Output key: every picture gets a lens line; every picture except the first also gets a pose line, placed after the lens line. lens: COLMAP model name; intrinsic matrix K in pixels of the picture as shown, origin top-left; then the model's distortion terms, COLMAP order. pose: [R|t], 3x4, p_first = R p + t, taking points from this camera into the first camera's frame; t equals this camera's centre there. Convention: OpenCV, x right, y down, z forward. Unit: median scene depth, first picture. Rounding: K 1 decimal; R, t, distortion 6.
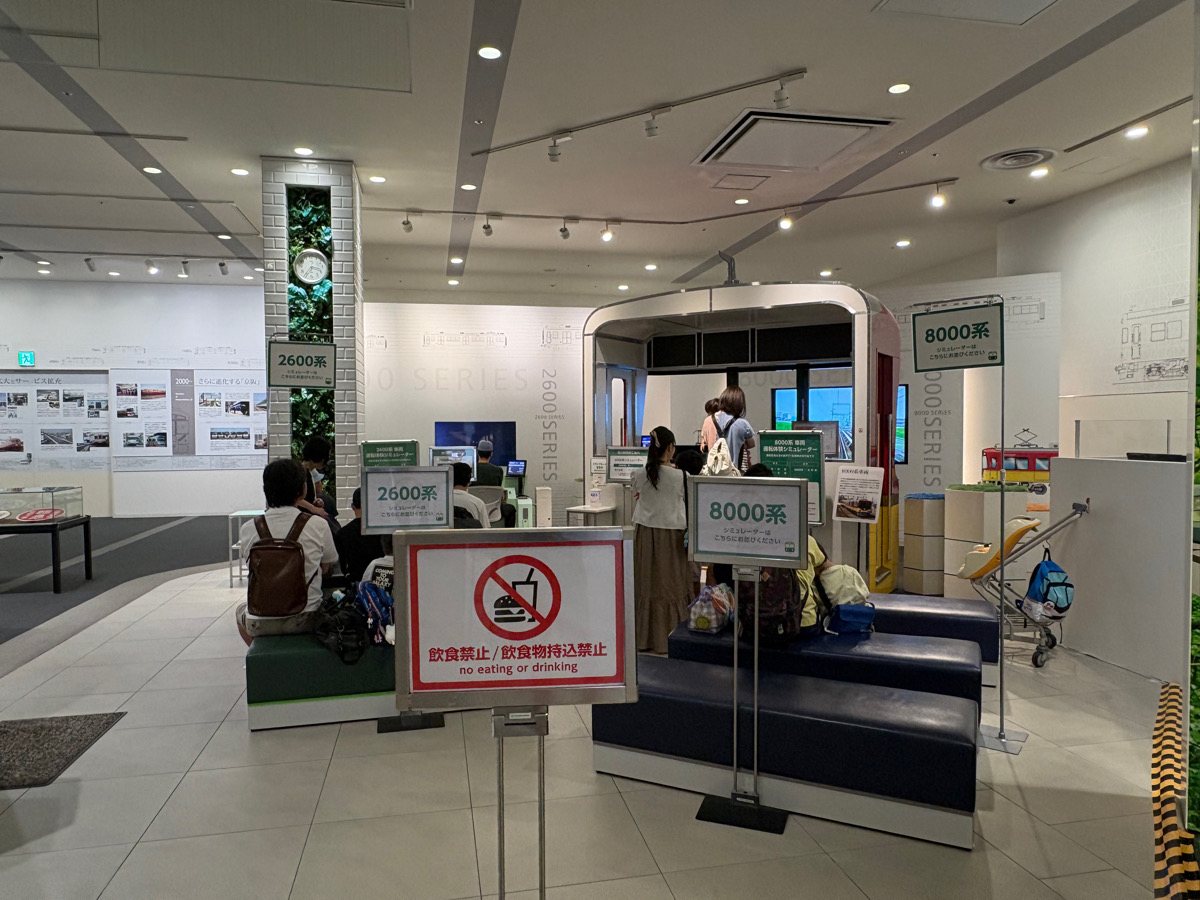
lens RADIAL K [[798.6, 0, 597.0], [0, 798.6, 449.0], [0, 0, 1]] dist [-0.000684, 0.006036]
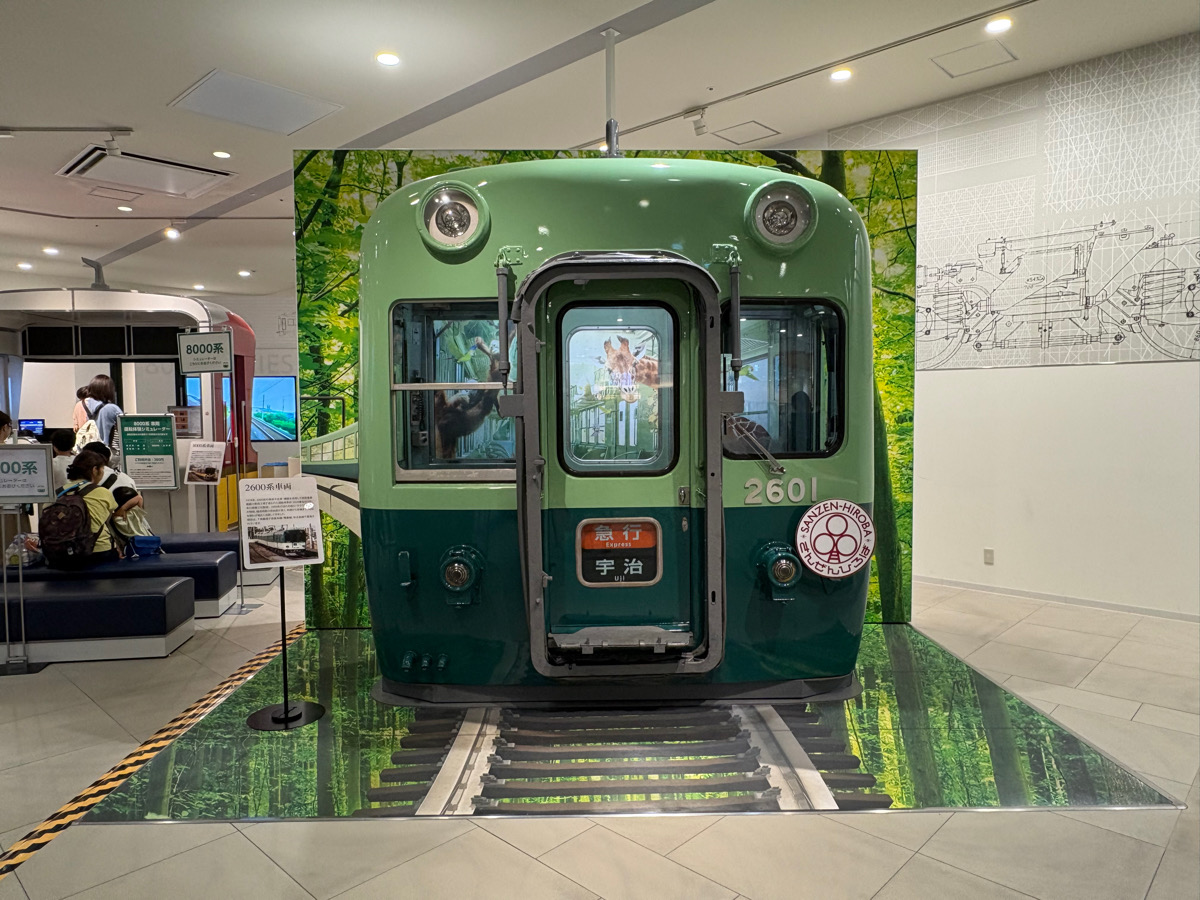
lens RADIAL K [[798.6, 0, 606.8], [0, 798.6, 452.1], [0, 0, 1]] dist [-0.000684, 0.006036]
pose [[0.824426, -0.030098, 0.565169, 0.127025], [0.017212, 0.999456, 0.028118, 0.013141], [-0.565708, -0.013453, 0.824496, -0.408868]]
